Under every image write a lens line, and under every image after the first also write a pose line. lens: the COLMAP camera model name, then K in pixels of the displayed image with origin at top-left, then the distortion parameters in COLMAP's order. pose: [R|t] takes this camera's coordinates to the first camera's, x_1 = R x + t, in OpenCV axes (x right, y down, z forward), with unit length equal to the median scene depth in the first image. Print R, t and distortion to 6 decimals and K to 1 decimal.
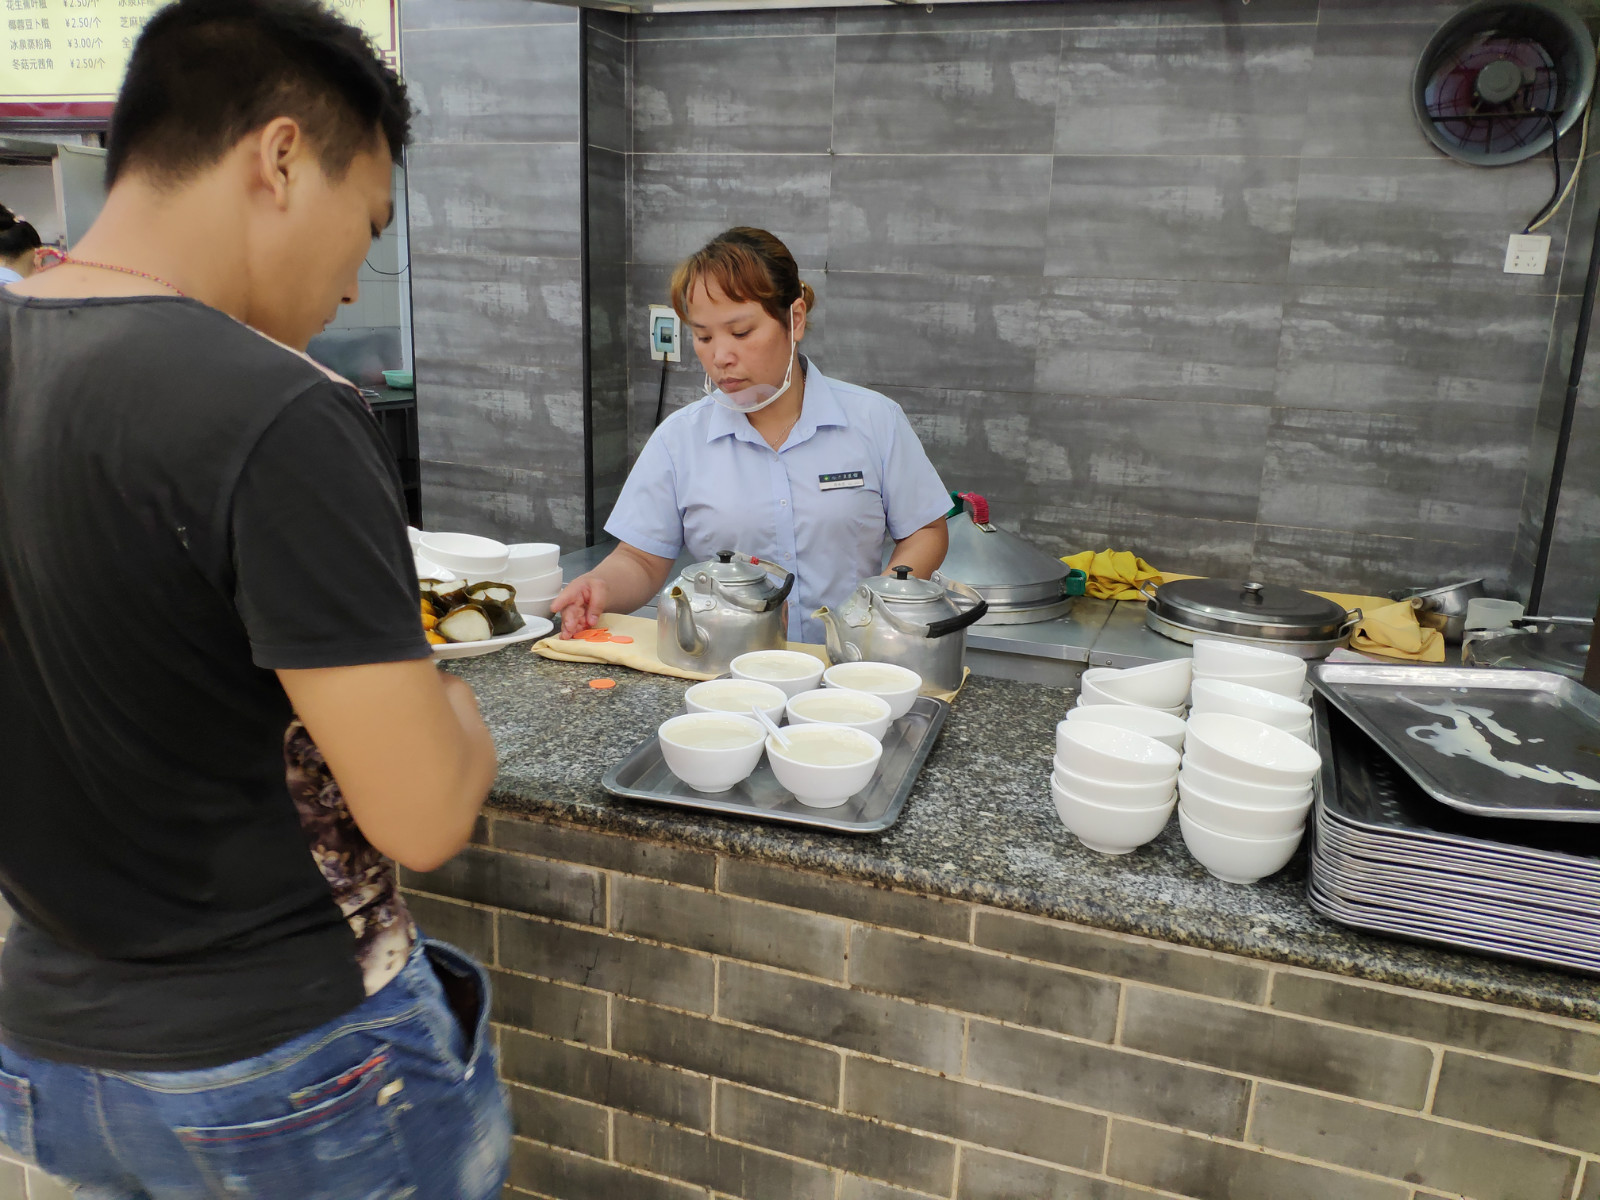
lens RADIAL K [[1244.2, 0, 800.8], [0, 1244.2, 601.5], [0, 0, 1]] dist [-0.012640, -0.004773]
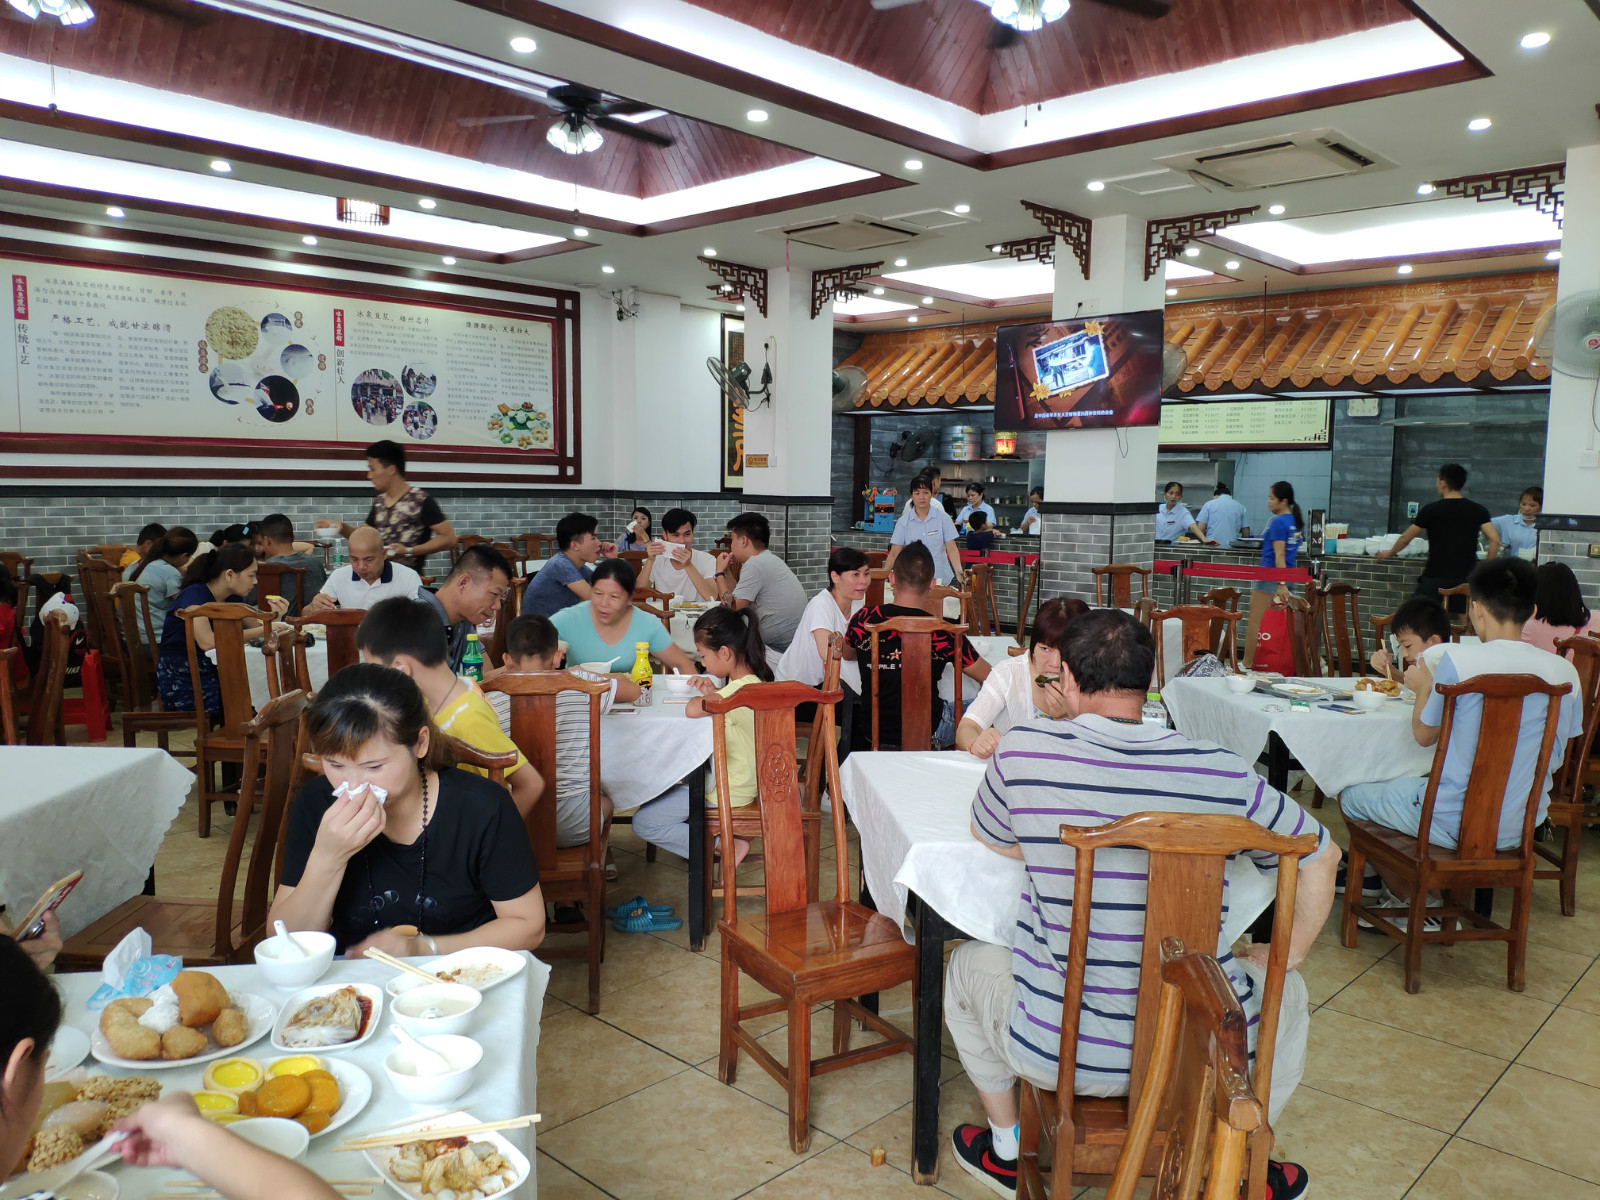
lens RADIAL K [[1244.2, 0, 802.8], [0, 1244.2, 602.1], [0, 0, 1]] dist [-0.012640, -0.004773]
pose [[0.908875, 0.015825, -0.416768, -0.211916], [-0.082285, 0.986442, -0.141989, 0.639205], [0.408870, 0.163344, 0.897855, -2.633321]]
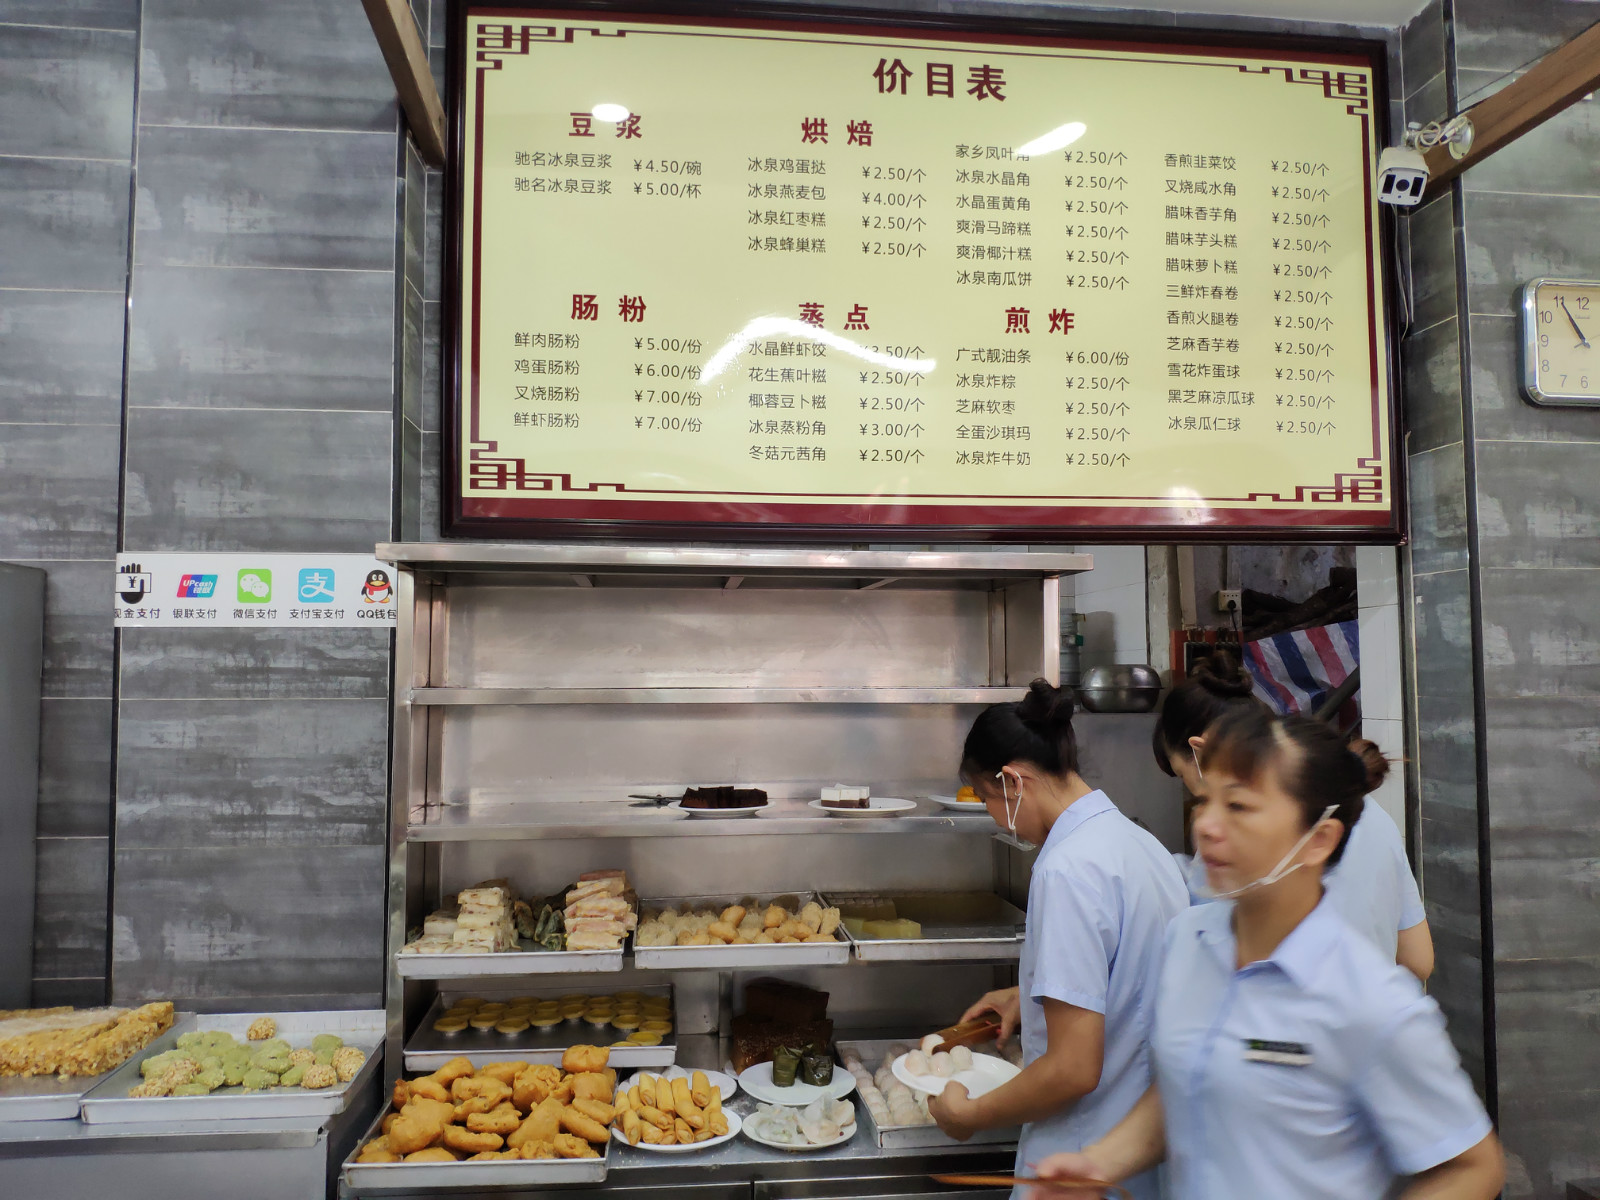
lens RADIAL K [[1244.2, 0, 799.9], [0, 1244.2, 593.5], [0, 0, 1]] dist [-0.012640, -0.004773]
pose [[0.905817, -0.011892, 0.423501, -1.061521], [0.139590, 0.952168, -0.271829, -0.190668], [-0.400012, 0.305343, 0.864150, 0.470144]]
